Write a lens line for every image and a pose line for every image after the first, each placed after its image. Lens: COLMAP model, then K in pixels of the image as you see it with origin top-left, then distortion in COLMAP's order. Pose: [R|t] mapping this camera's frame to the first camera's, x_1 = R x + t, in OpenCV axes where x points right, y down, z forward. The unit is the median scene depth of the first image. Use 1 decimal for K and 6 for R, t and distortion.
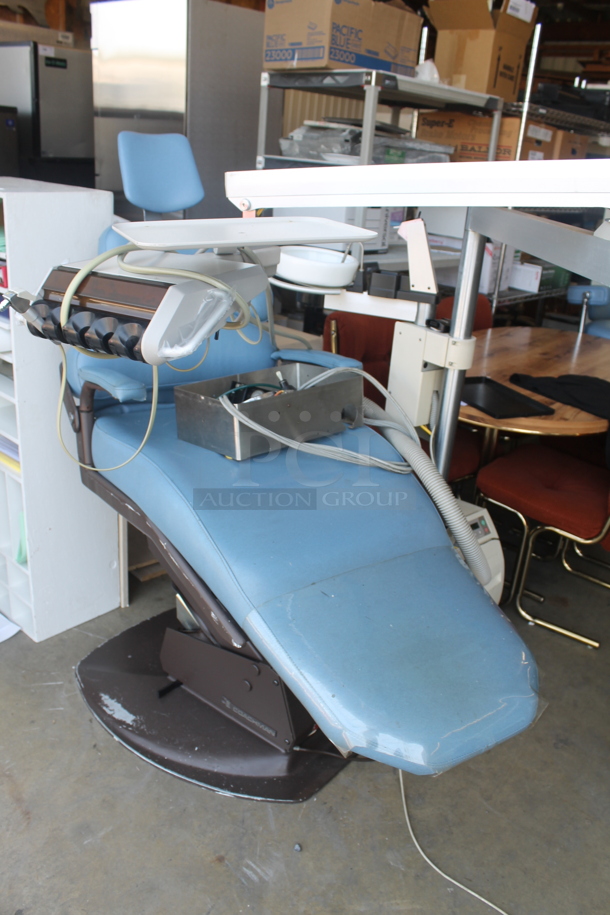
lens RADIAL K [[759.9, 0, 305.0], [0, 759.9, 457.5], [0, 0, 1]] dist [-0.142494, 0.092410]
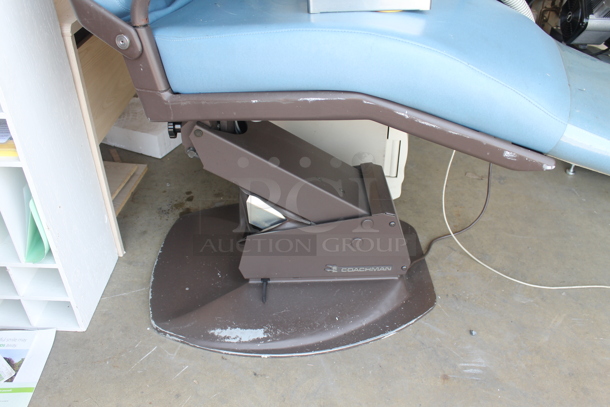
lens RADIAL K [[541.4, 0, 305.0], [0, 541.4, 203.5], [0, 0, 1]] dist [-0.117042, 0.009830]
pose [[0.766381, -0.438424, 0.469516, -0.496633], [0.302680, 0.891125, 0.338055, -0.030018], [-0.566609, -0.116966, 0.815643, 0.441695]]
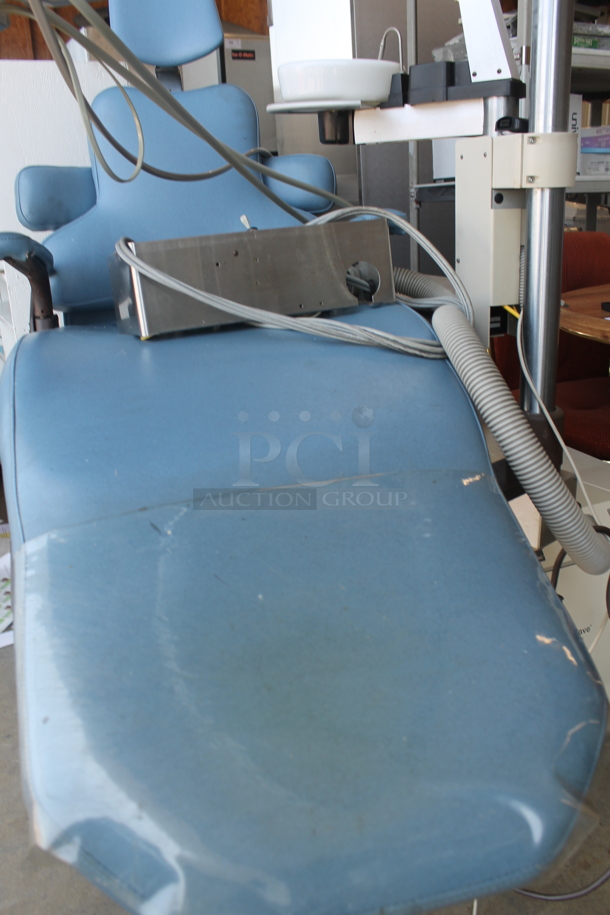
lens RADIAL K [[759.9, 0, 305.0], [0, 759.9, 457.5], [0, 0, 1]] dist [-0.142494, 0.092410]
pose [[0.929915, -0.001924, -0.367771, 0.228123], [-0.021639, 0.997968, -0.059935, 0.118308], [0.367139, 0.063692, 0.927983, 0.408527]]
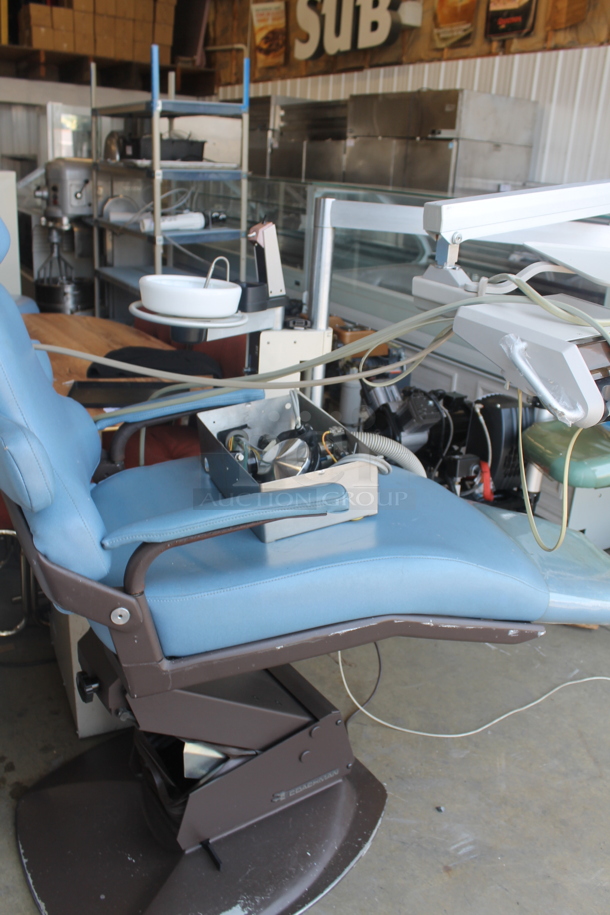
lens RADIAL K [[759.9, 0, 305.0], [0, 759.9, 457.5], [0, 0, 1]] dist [-0.142494, 0.092410]
pose [[0.305935, -0.397798, 0.864962, -0.752753], [0.327113, 0.897135, 0.296895, -0.304526], [-0.894092, 0.192109, 0.404590, 0.594022]]
